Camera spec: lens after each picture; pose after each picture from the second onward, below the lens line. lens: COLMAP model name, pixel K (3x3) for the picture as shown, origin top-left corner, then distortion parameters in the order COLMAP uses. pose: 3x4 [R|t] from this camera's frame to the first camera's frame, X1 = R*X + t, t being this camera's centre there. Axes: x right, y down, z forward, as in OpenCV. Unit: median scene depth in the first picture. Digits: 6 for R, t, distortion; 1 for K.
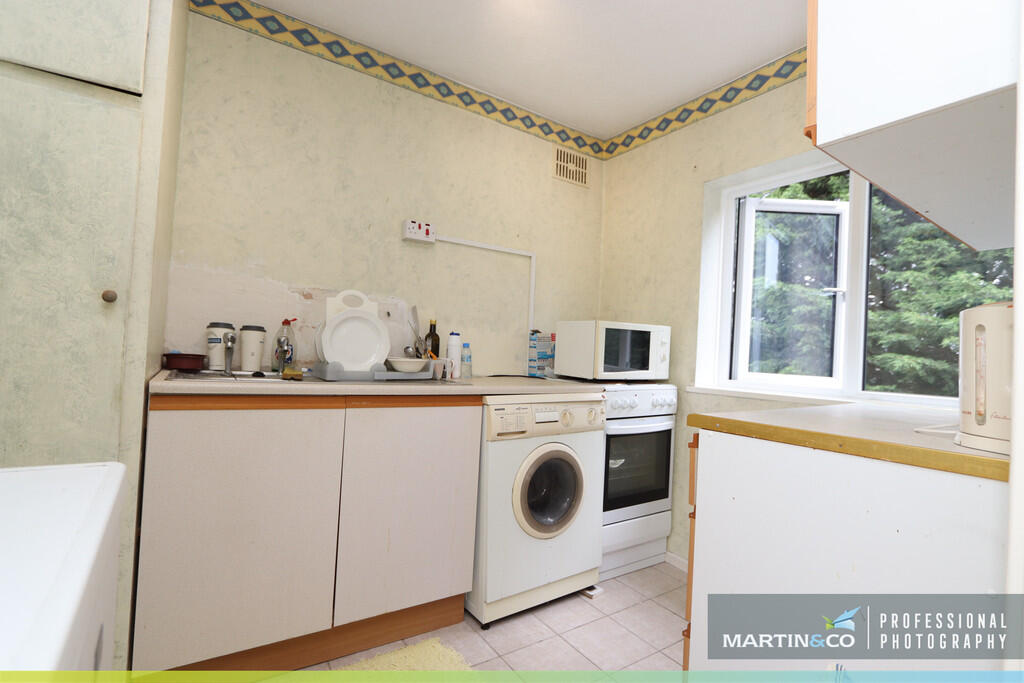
lens RADIAL K [[471.9, 0, 505.6], [0, 471.9, 346.4], [0, 0, 1]] dist [-0.029184, 0.000239]
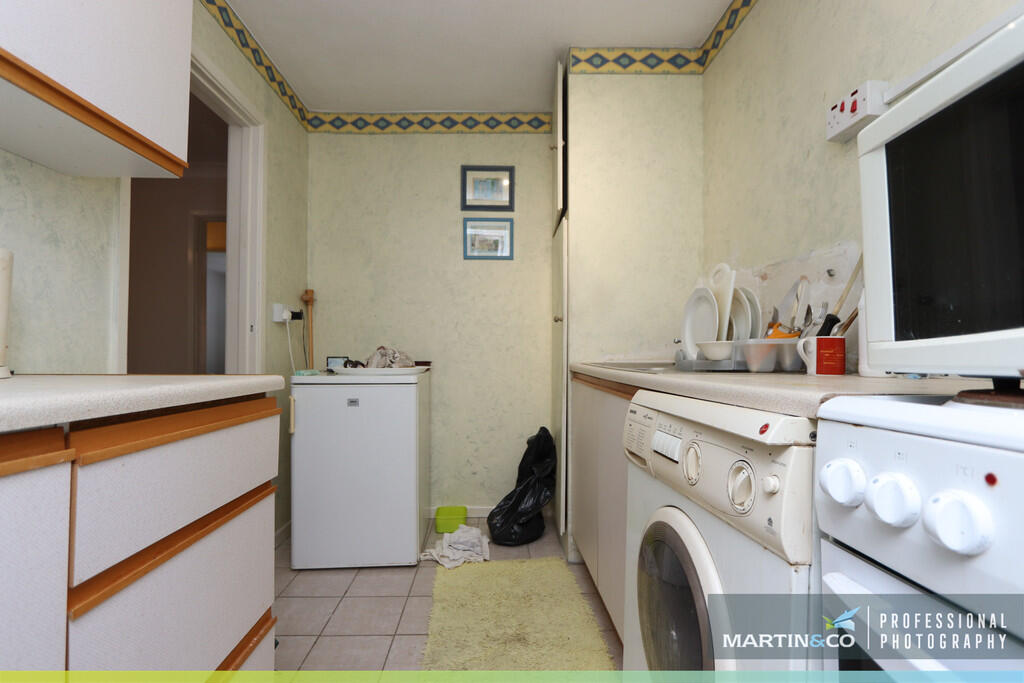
lens RADIAL K [[471.9, 0, 505.6], [0, 471.9, 346.4], [0, 0, 1]] dist [-0.029184, 0.000239]
pose [[-0.530178, -0.065196, -0.845376, 0.492468], [-0.017171, 0.997660, -0.066172, 0.075857], [0.847713, -0.020567, -0.530057, 0.975507]]
